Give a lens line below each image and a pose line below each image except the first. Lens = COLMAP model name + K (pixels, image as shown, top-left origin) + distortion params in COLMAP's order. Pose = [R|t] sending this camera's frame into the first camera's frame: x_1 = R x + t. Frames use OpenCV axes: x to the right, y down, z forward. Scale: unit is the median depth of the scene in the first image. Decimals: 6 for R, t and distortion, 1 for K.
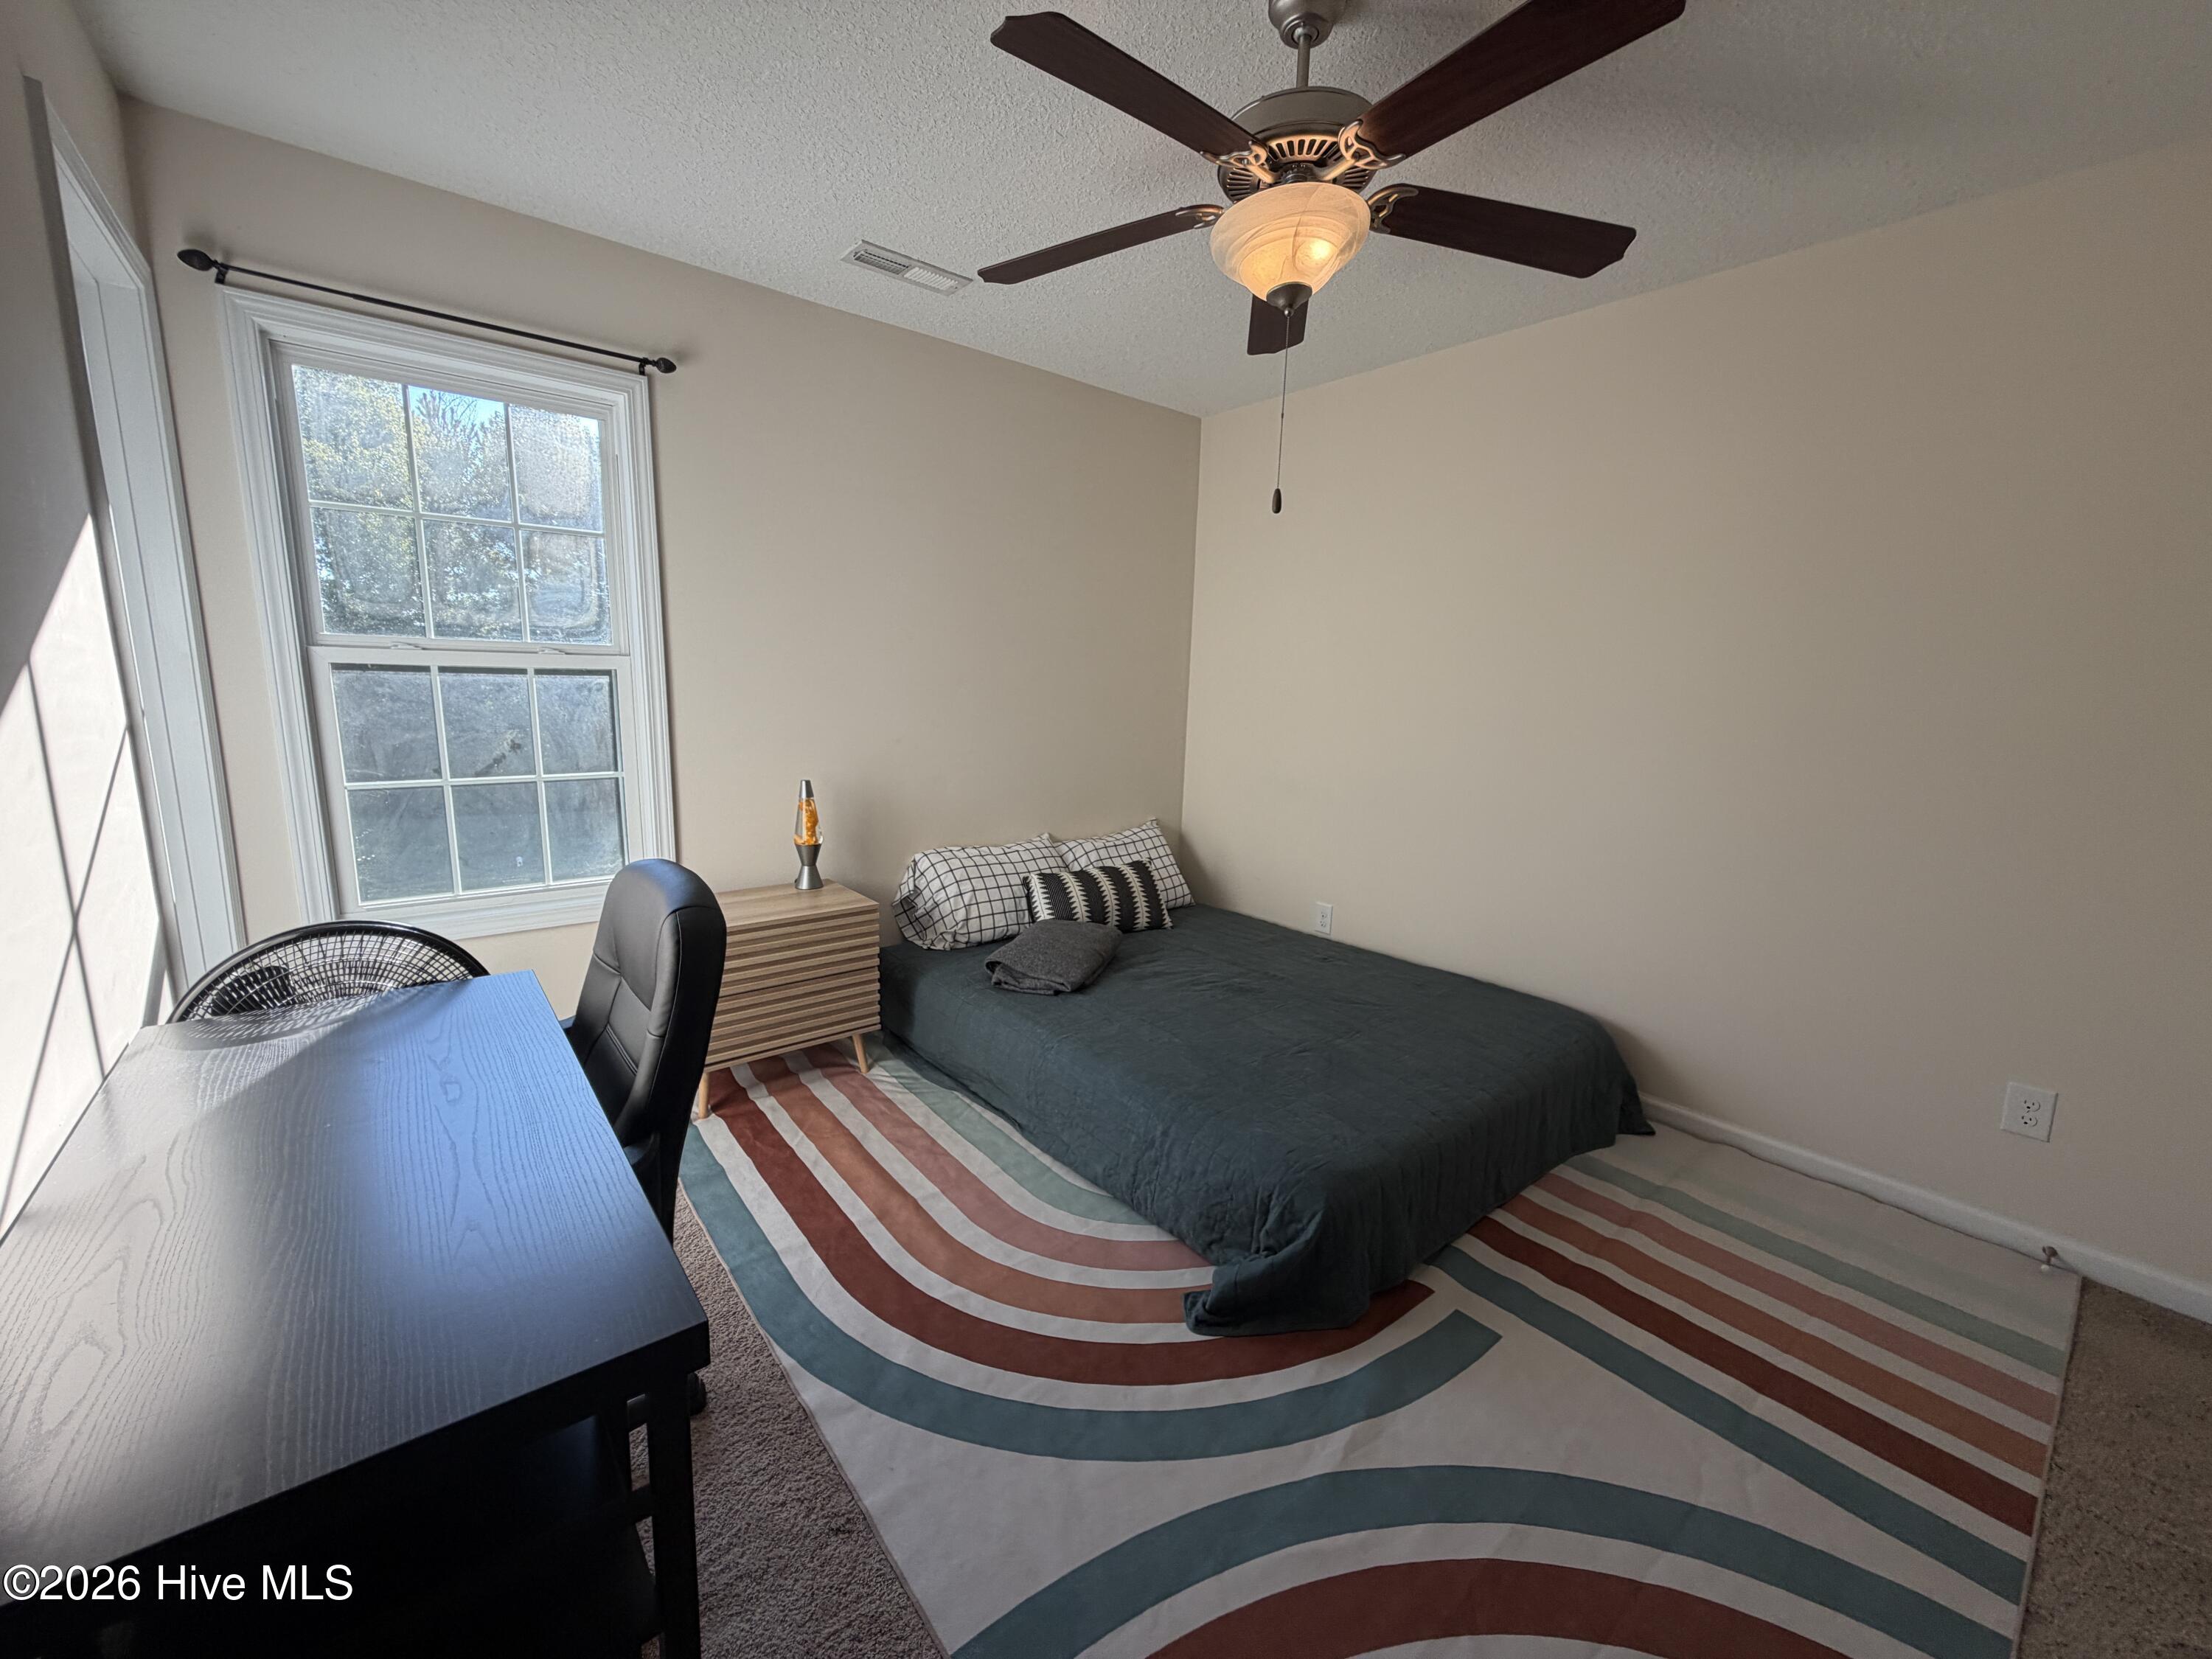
lens RADIAL K [[879.3, 0, 1103.0], [0, 879.3, 833.7], [0, 0, 1]] dist [-0.000749, -0.000011]
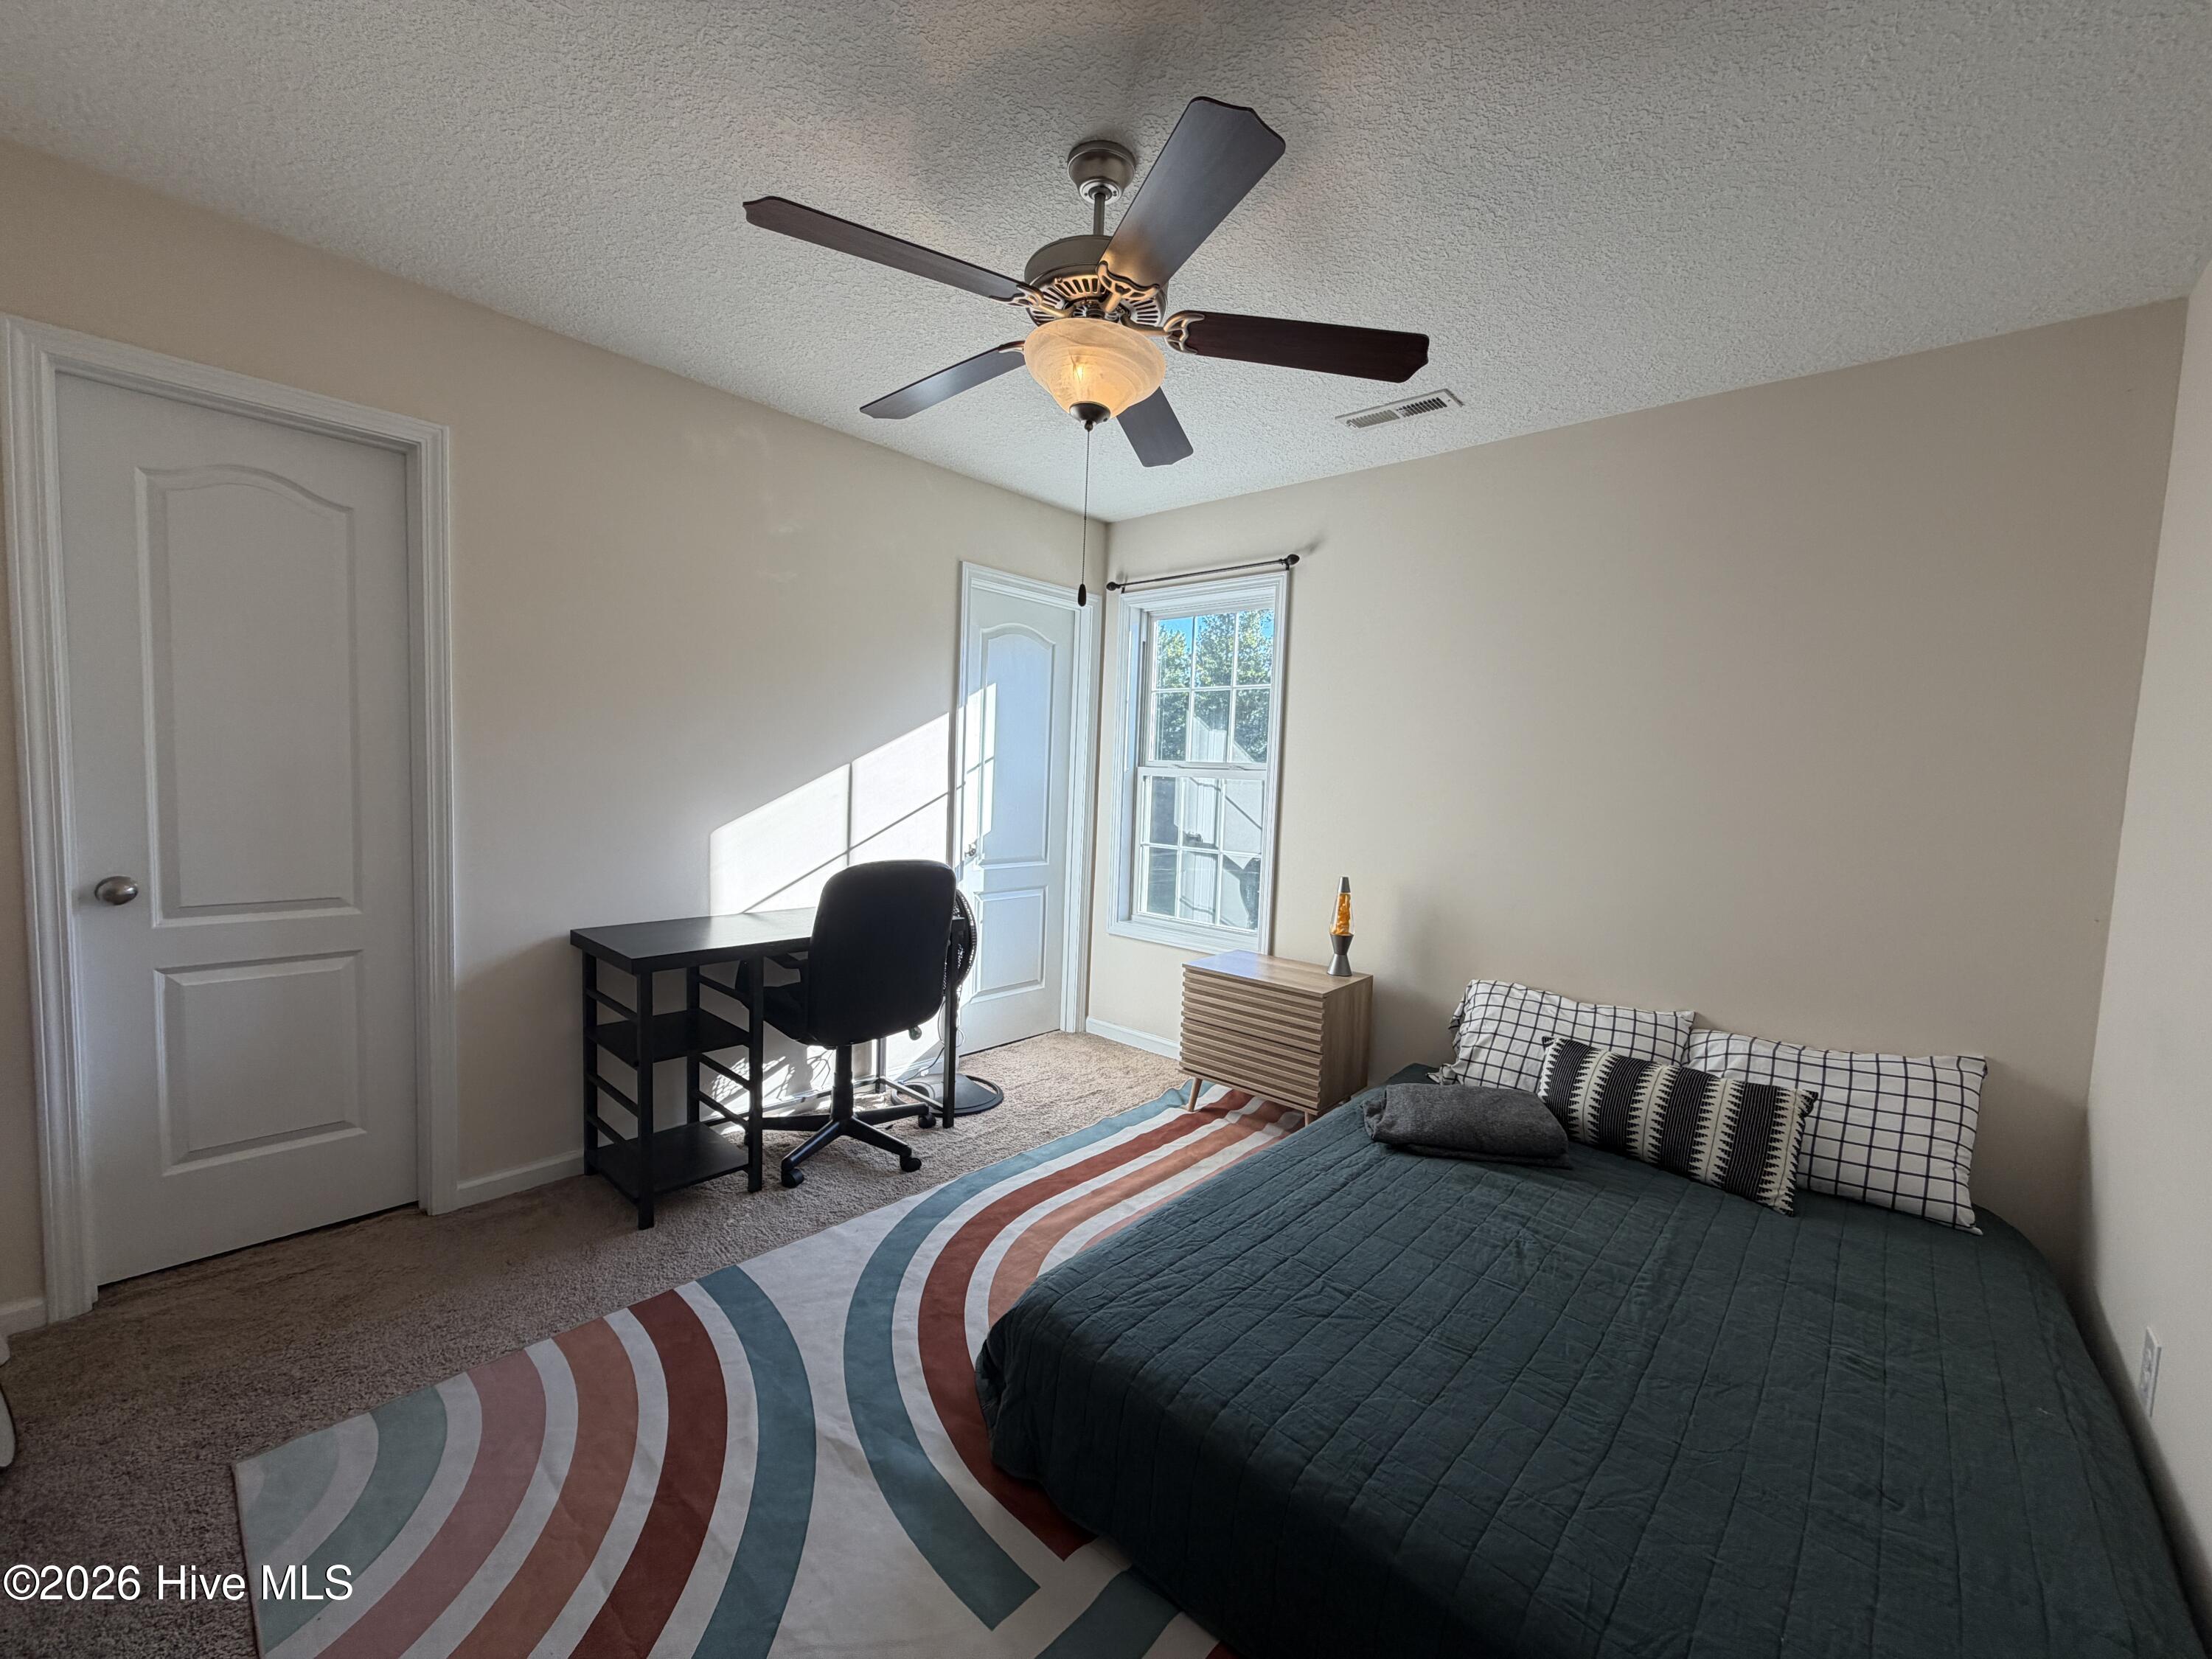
lens RADIAL K [[879.3, 0, 1104.2], [0, 879.3, 832.1], [0, 0, 1]] dist [-0.000749, -0.000011]
pose [[0.155101, 0.043794, -0.986927, 0.814580], [-0.209841, 0.977680, 0.010406, -0.073090], [0.965355, 0.205484, 0.160829, 0.584950]]
